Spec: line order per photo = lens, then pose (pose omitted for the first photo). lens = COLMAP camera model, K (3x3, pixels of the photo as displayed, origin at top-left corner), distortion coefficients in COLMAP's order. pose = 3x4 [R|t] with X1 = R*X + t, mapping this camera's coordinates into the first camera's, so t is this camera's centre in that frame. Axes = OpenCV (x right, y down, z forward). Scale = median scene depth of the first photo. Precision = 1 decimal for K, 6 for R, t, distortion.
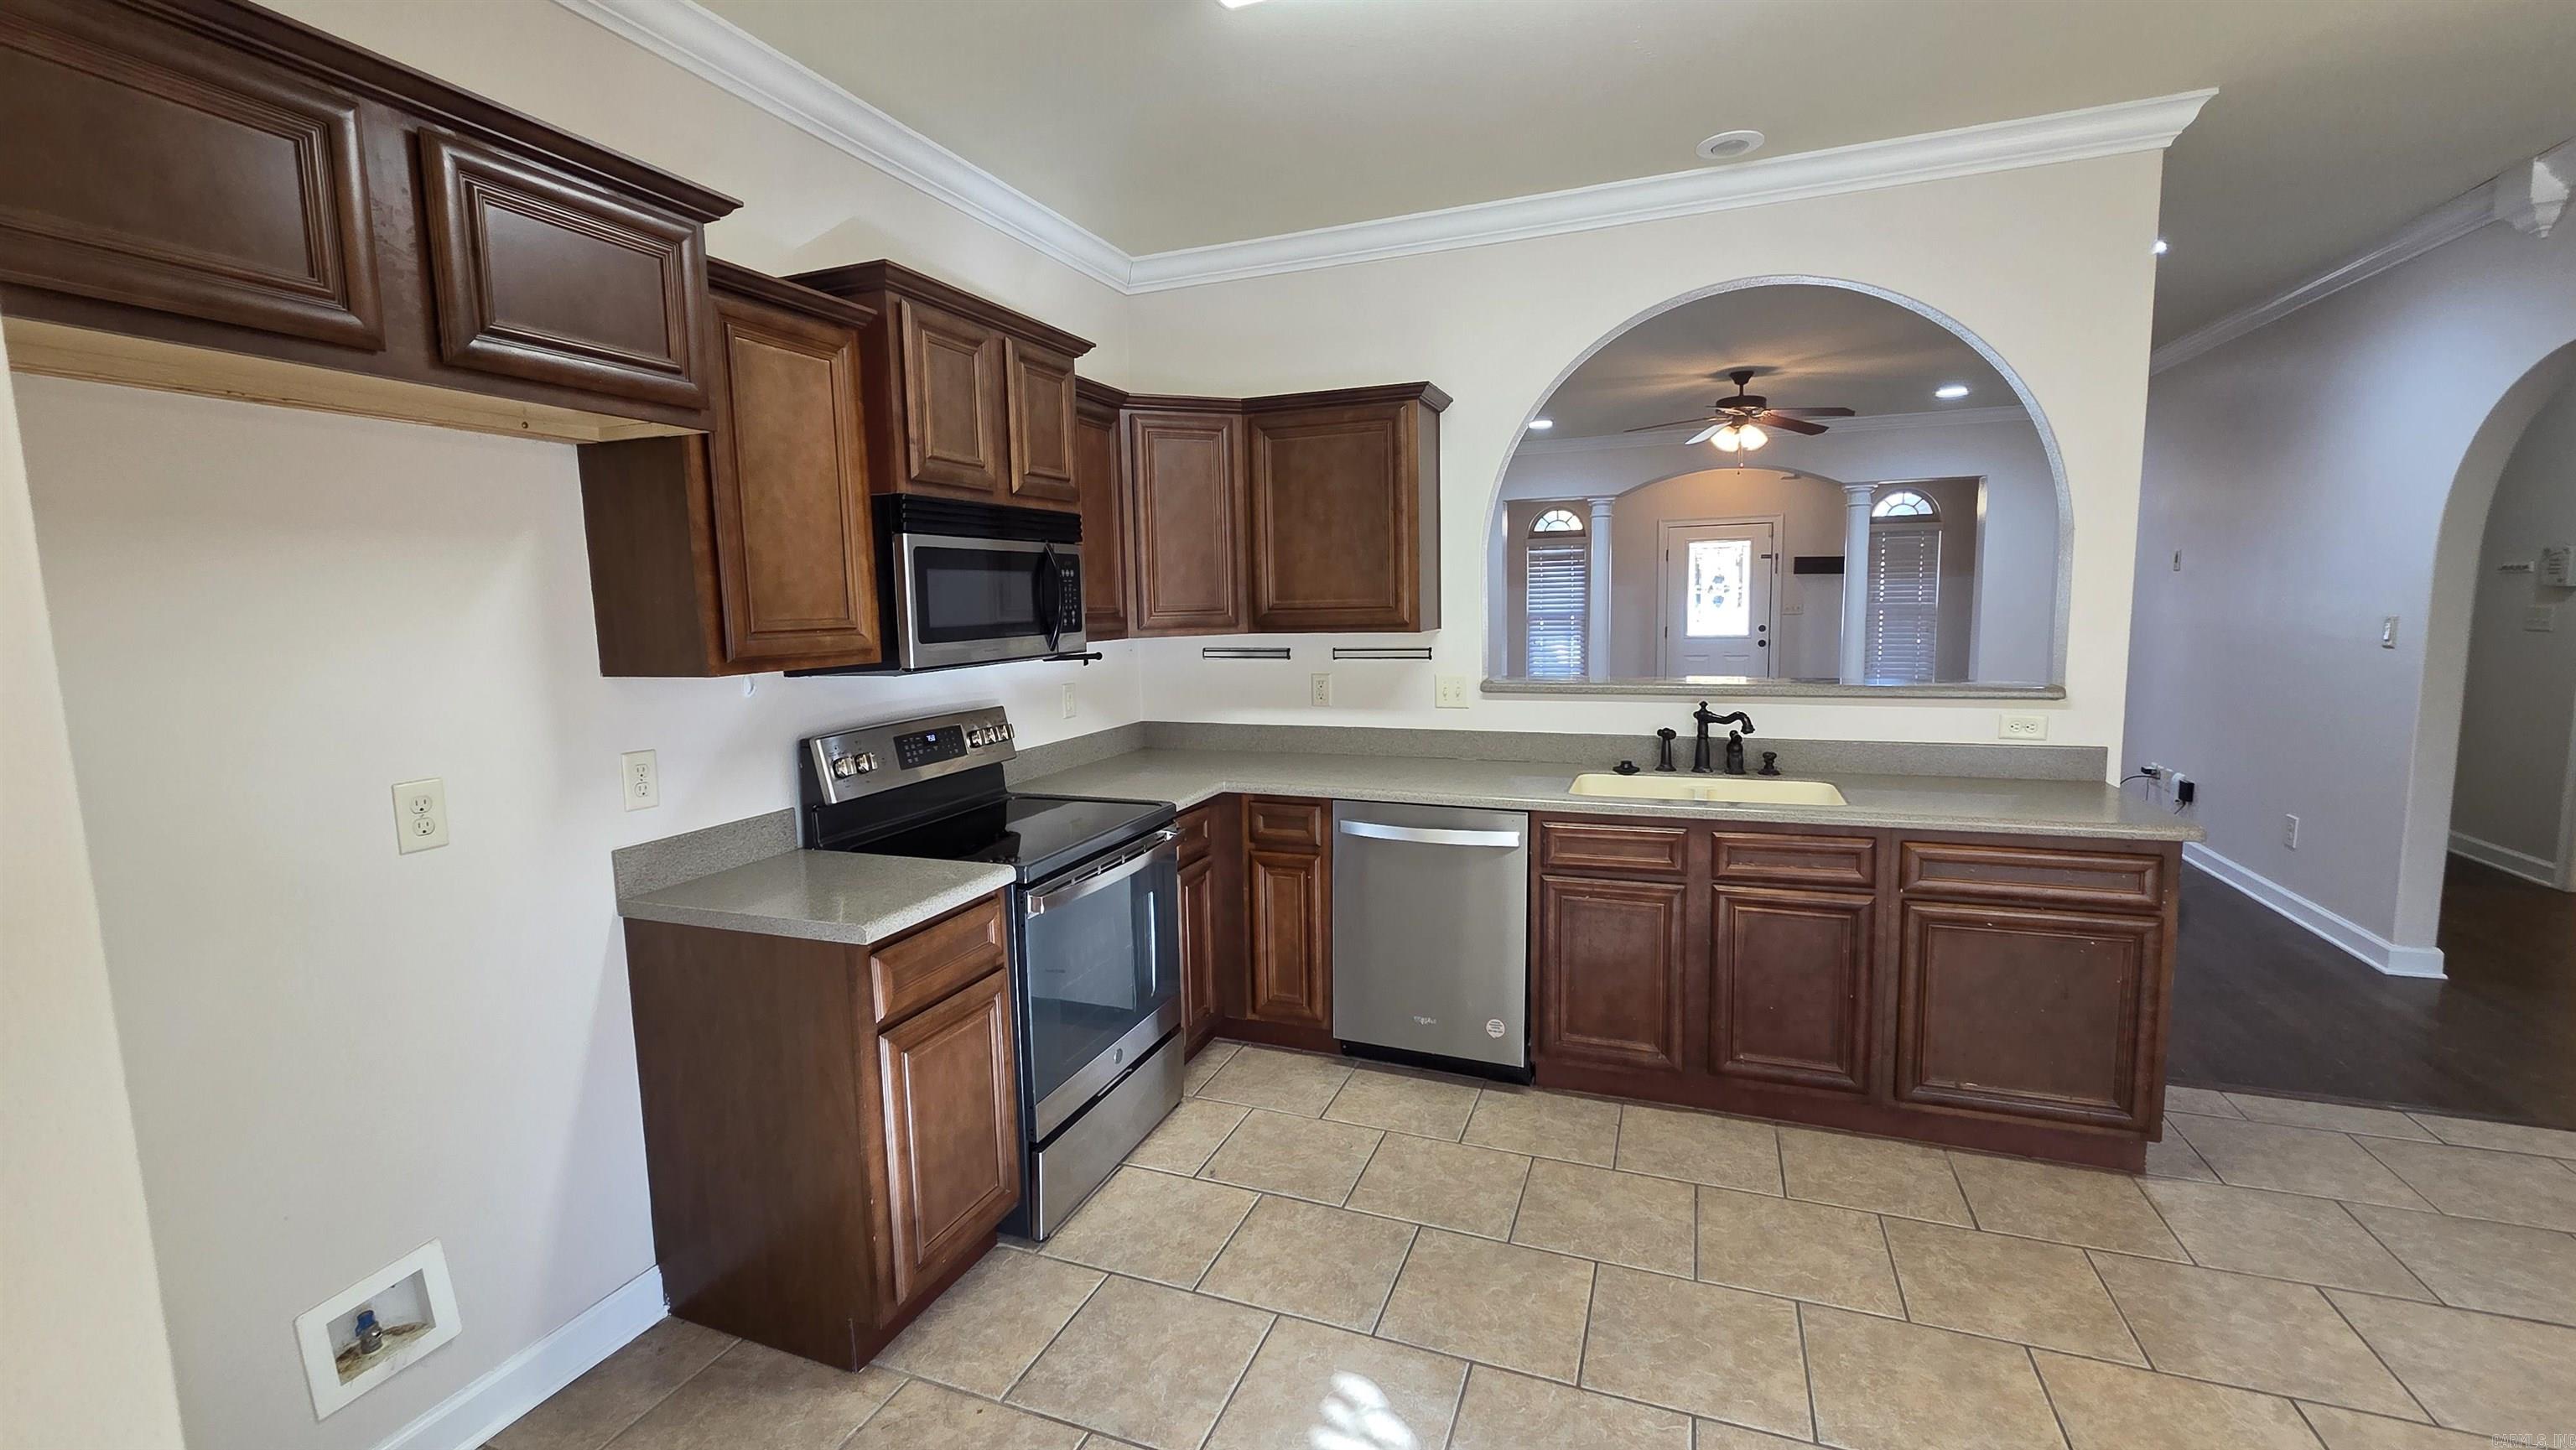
lens RADIAL K [[1050.4, 0, 1288.6], [0, 1050.4, 714.1], [0, 0, 1]] dist [0.001590, -0.000108]
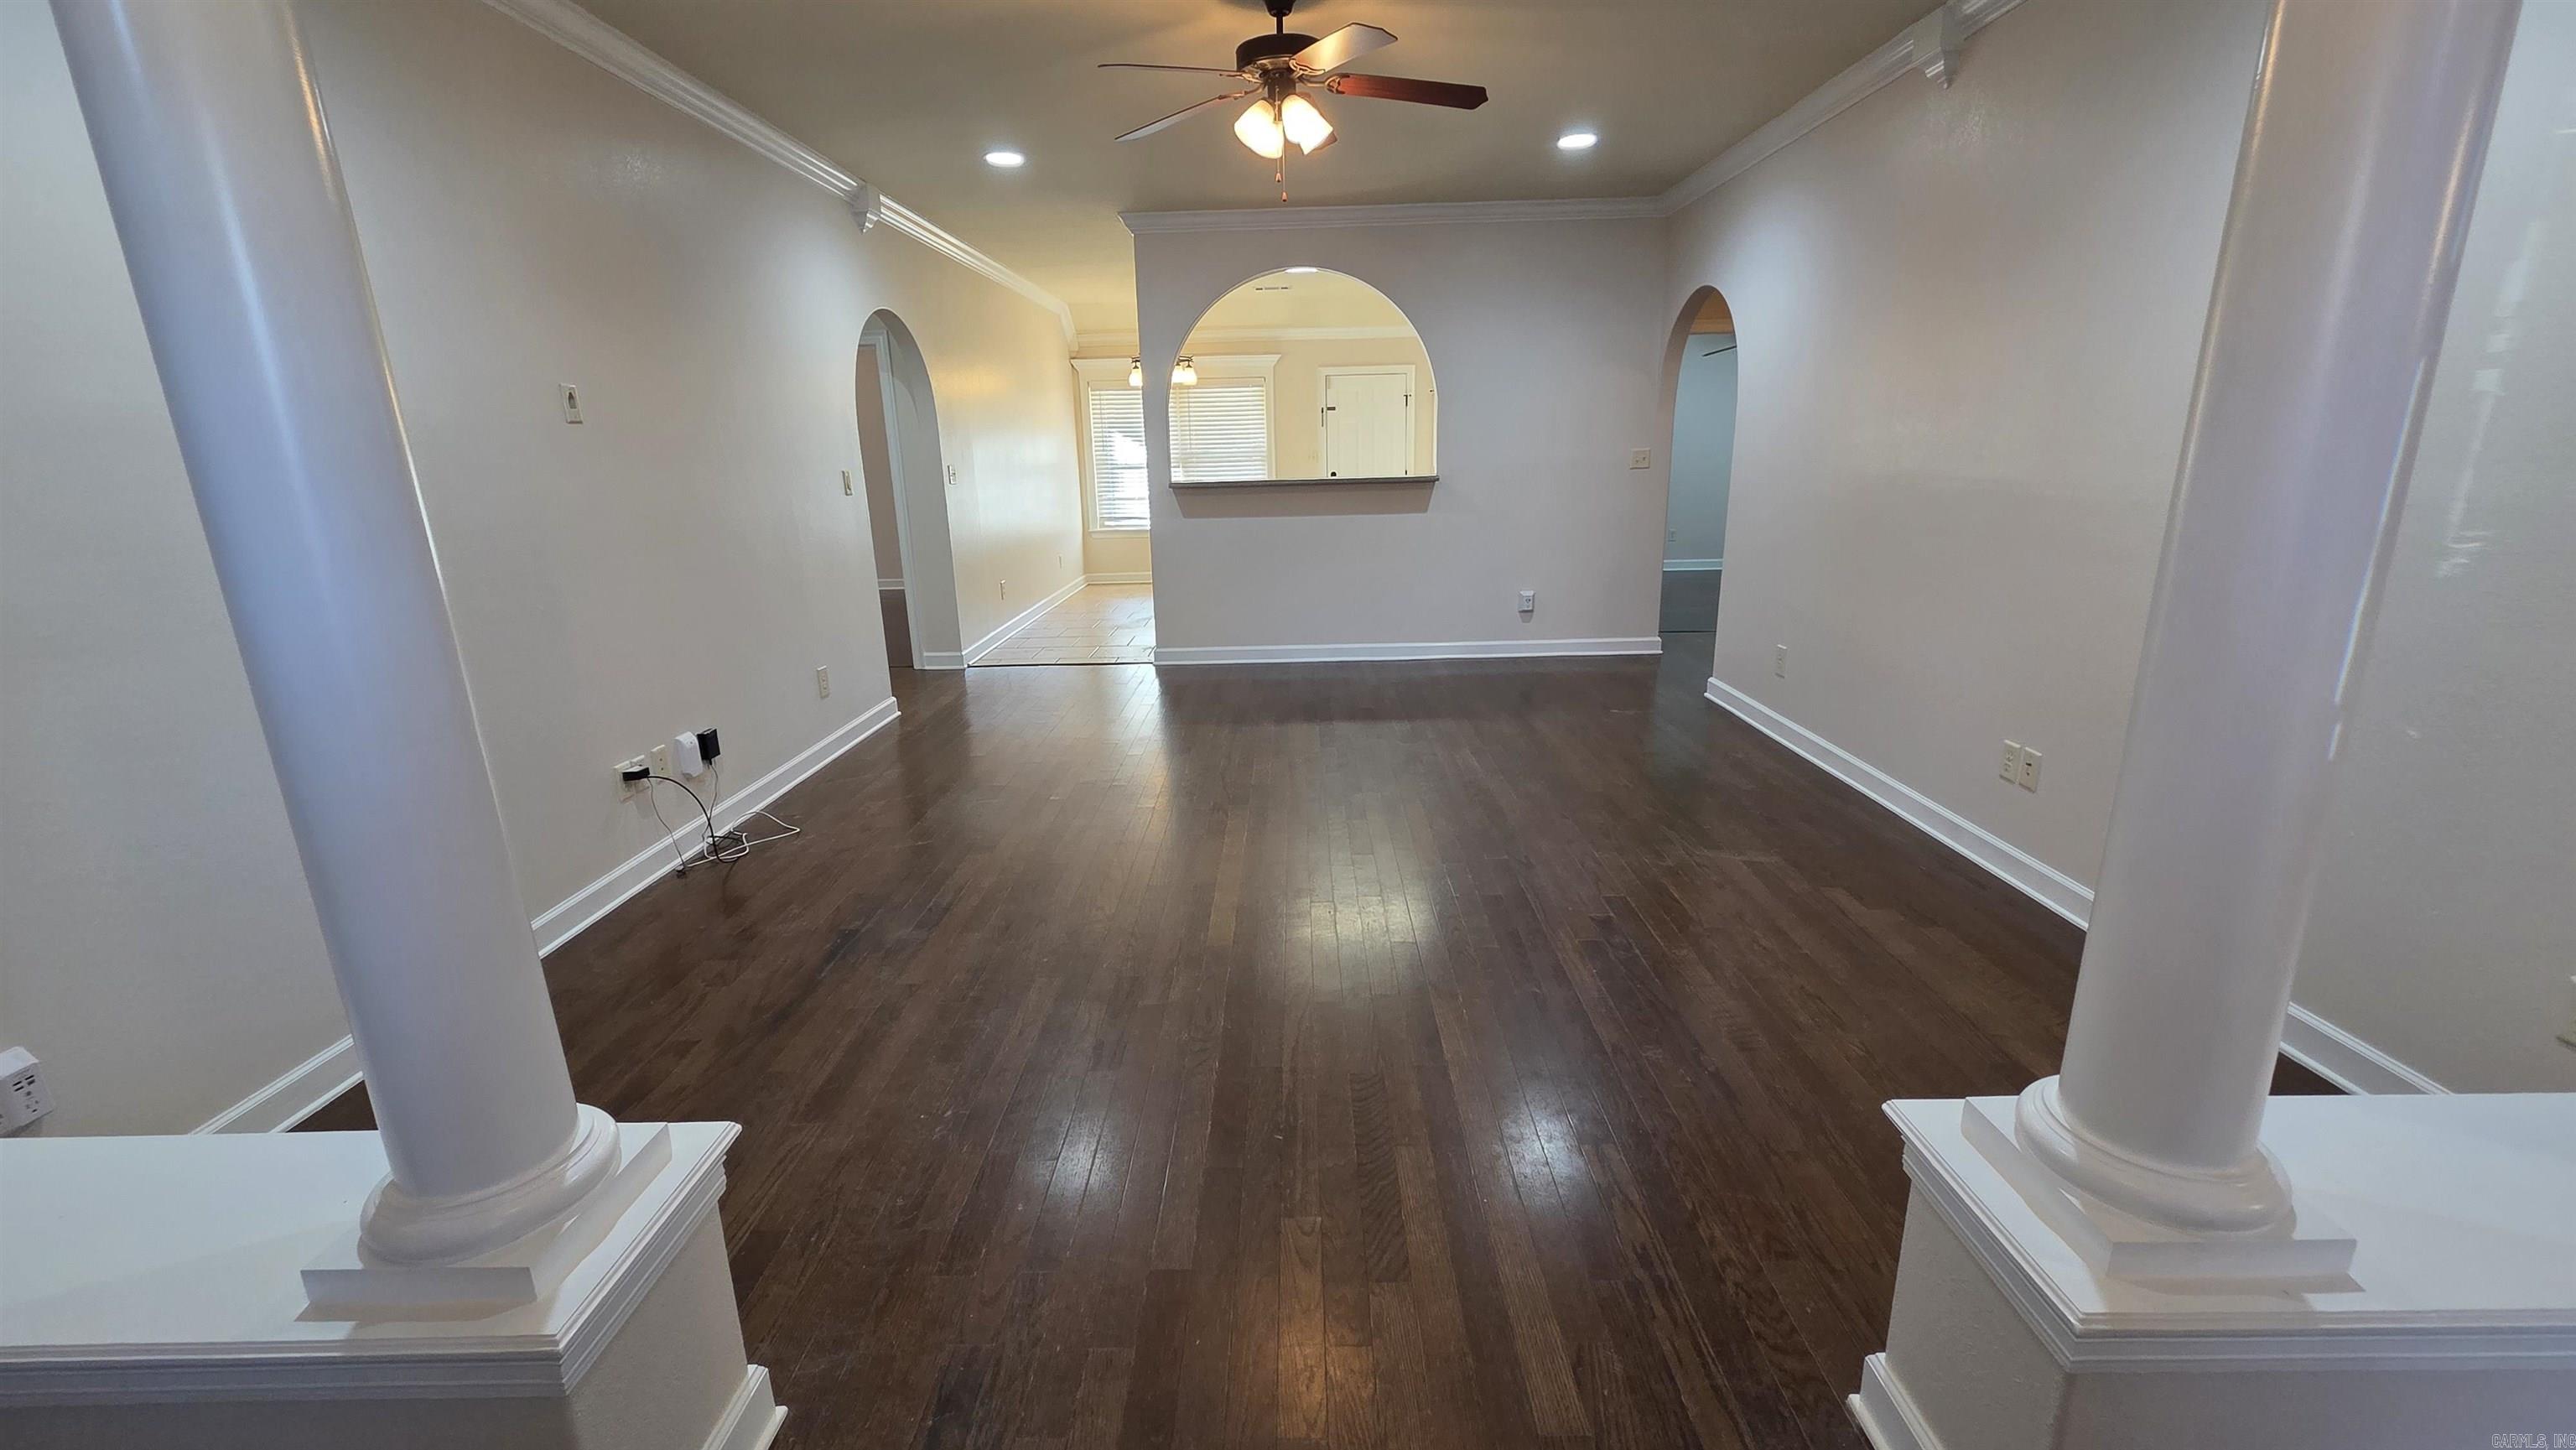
lens RADIAL K [[1050.4, 0, 1288.8], [0, 1050.4, 718.2], [0, 0, 1]] dist [0.001590, -0.000108]
pose [[-0.935221, 0.131749, -0.328638, 0.418446], [0.004366, 0.932411, 0.361374, -0.116445], [0.354037, 0.336530, -0.872586, 1.023037]]
